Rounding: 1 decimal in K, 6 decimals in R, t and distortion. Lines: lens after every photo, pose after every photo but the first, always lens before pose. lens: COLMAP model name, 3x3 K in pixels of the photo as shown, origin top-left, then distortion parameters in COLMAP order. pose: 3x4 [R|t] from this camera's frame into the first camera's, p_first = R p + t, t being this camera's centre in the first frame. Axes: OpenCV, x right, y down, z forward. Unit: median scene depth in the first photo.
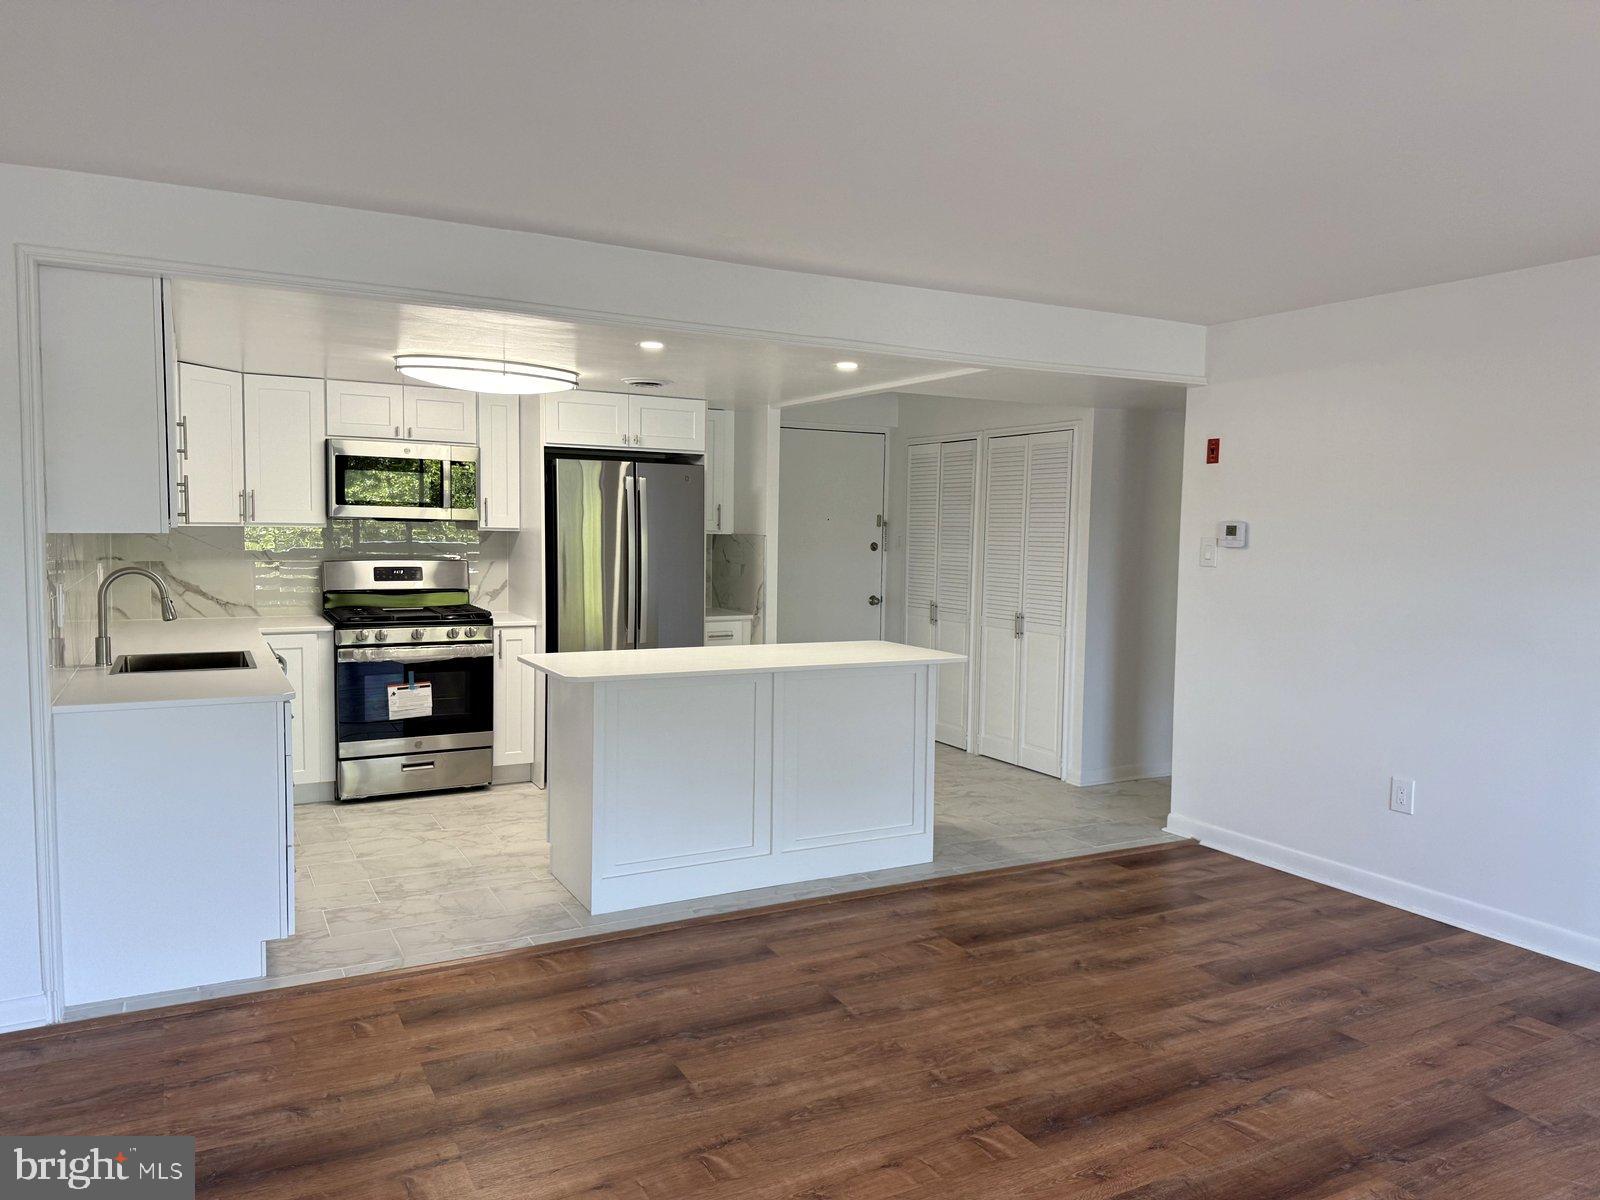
lens RADIAL K [[1115.1, 0, 804.2], [0, 1115.1, 602.2], [0, 0, 1]] dist [0.106649, -0.192136]
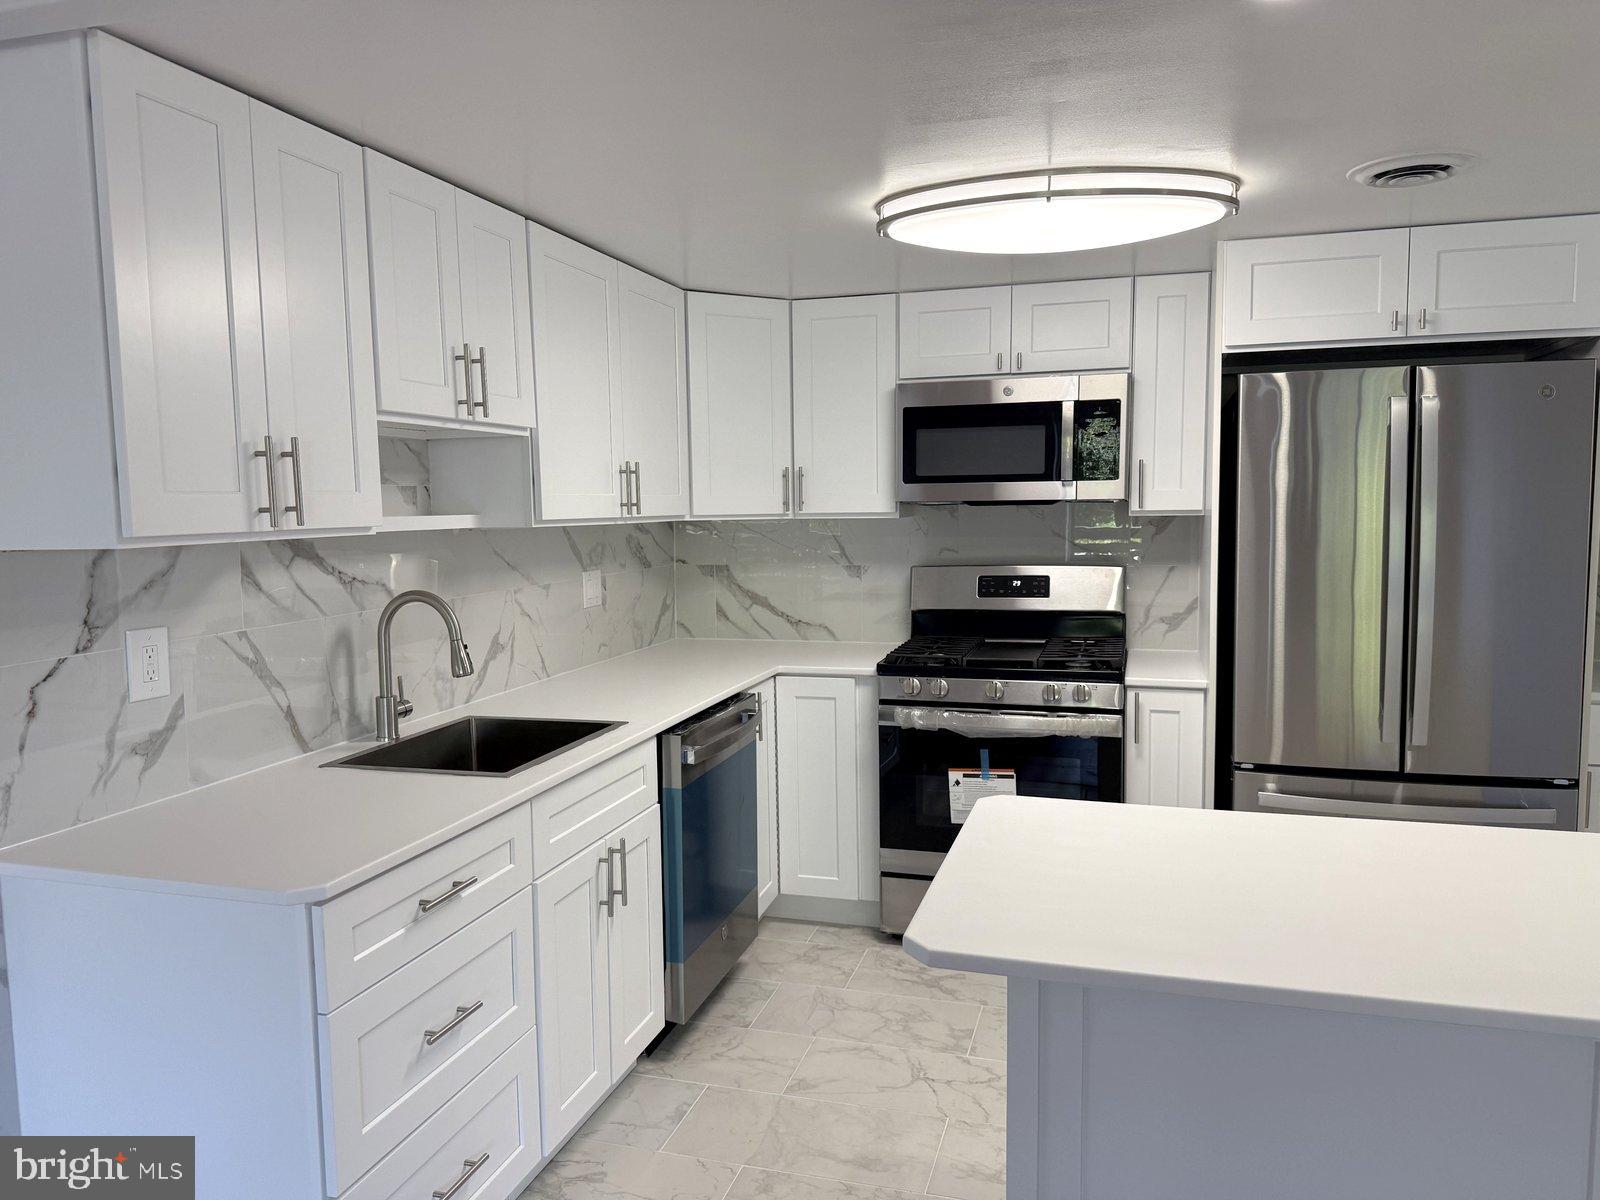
lens RADIAL K [[1115.1, 0, 804.2], [0, 1115.1, 602.2], [0, 0, 1]] dist [0.106649, -0.192136]
pose [[0.708487, 0.037049, -0.704750, 0.008183], [-0.023486, 0.999306, 0.028923, -0.035265], [0.705333, -0.003940, 0.708865, 0.515728]]
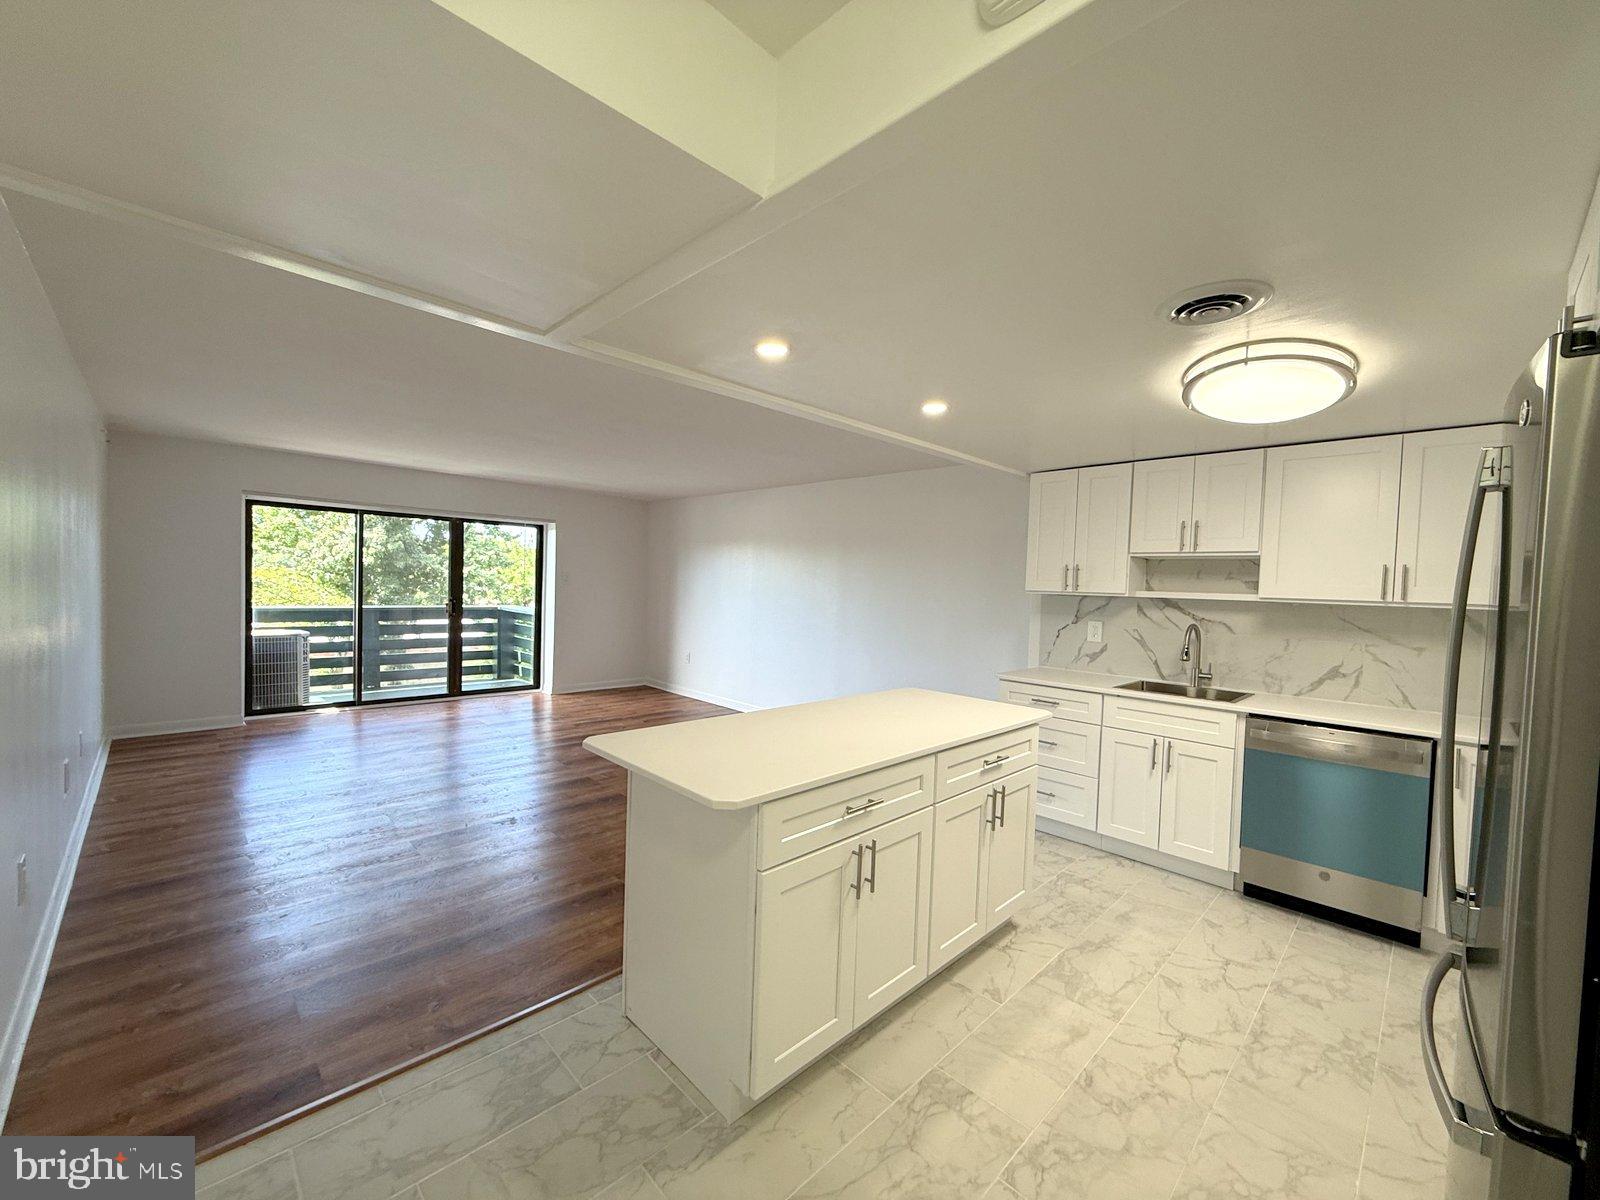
lens RADIAL K [[635.7, 0, 800.0], [0, 635.7, 600.0], [0, 0, 1]] dist [-0.002980, -0.000779]
pose [[-0.959240, -0.040070, -0.279739, 0.112328], [-0.067204, 0.993843, 0.088089, -0.075409], [0.274487, 0.103299, -0.956026, 1.225468]]
